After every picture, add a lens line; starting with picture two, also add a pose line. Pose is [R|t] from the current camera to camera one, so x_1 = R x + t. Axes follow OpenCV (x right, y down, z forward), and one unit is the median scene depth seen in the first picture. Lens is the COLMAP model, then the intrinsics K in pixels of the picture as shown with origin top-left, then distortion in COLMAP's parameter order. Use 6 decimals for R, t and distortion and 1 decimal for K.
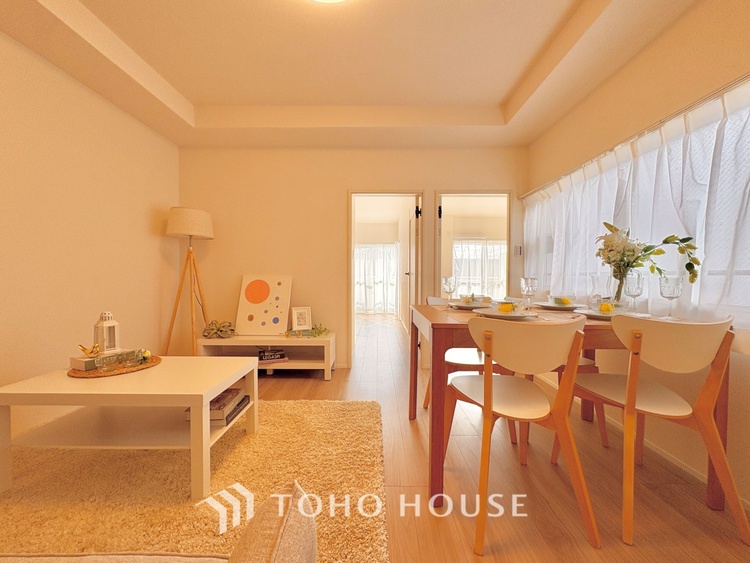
lens RADIAL K [[297.4, 0, 374.8], [0, 297.4, 282.0], [0, 0, 1]] dist [0.000471, -0.000099]
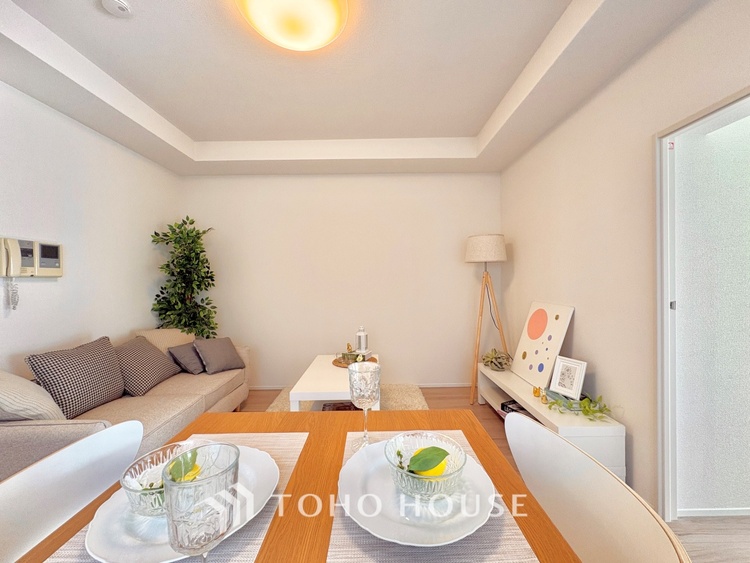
lens RADIAL K [[297.4, 0, 374.8], [0, 297.4, 282.7], [0, 0, 1]] dist [0.000471, -0.000099]
pose [[0.008880, 0.004978, -0.999948, 0.404952], [-0.005570, 0.999972, 0.004929, -0.082664], [0.999945, 0.005526, 0.008907, 0.610375]]
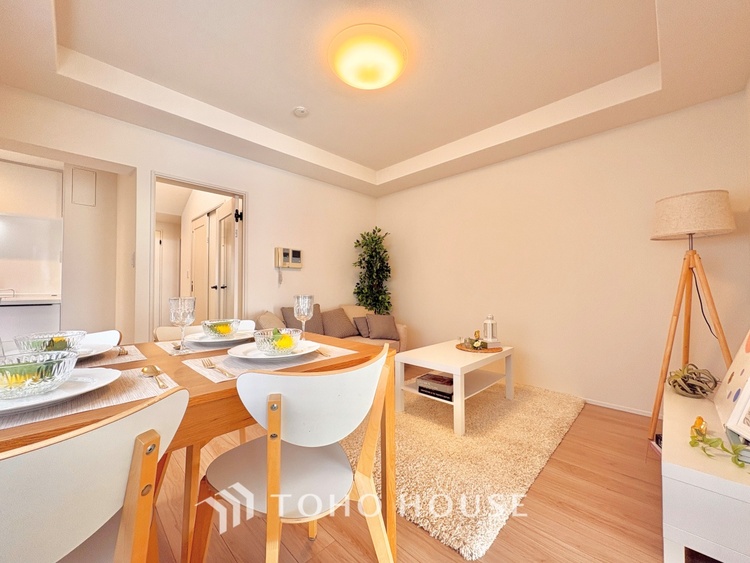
lens RADIAL K [[297.4, 0, 376.1], [0, 297.4, 280.6], [0, 0, 1]] dist [0.000471, -0.000099]
pose [[-0.697156, -0.021287, -0.716604, 0.373194], [-0.016634, 0.999770, -0.013516, -0.026885], [0.716727, 0.002497, -0.697350, 0.961671]]
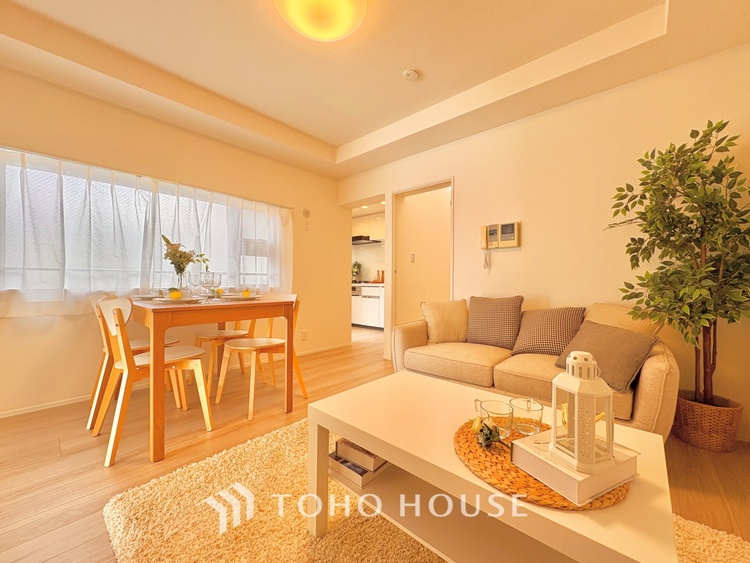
lens RADIAL K [[297.4, 0, 374.8], [0, 297.4, 281.2], [0, 0, 1]] dist [0.000471, -0.000099]
pose [[-0.748105, -0.008961, 0.663520, -0.553702], [0.002393, 0.999866, 0.016201, -0.001217], [-0.663577, 0.013708, -0.747983, 0.847016]]
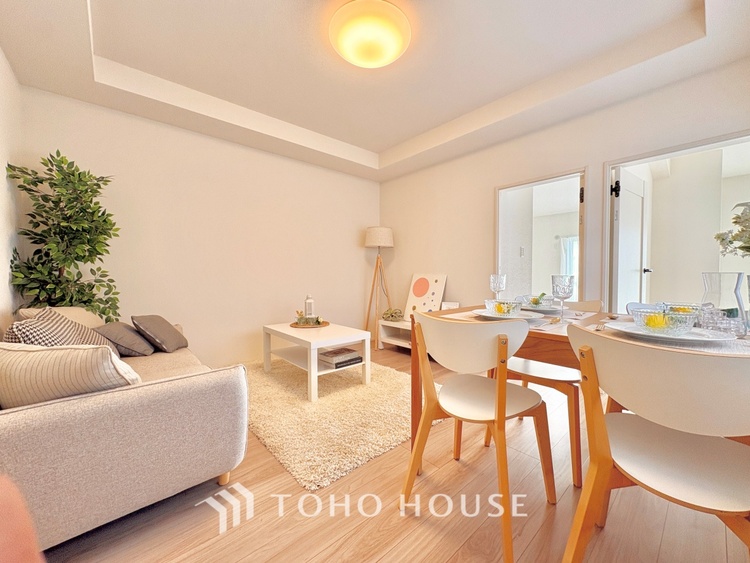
lens RADIAL K [[297.4, 0, 371.7], [0, 297.4, 279.9], [0, 0, 1]] dist [0.000471, -0.000099]
pose [[0.662692, 0.011788, -0.748800, 0.413935], [-0.012017, 0.999915, 0.005107, -0.001668], [0.748796, 0.005614, 0.662777, 0.042524]]
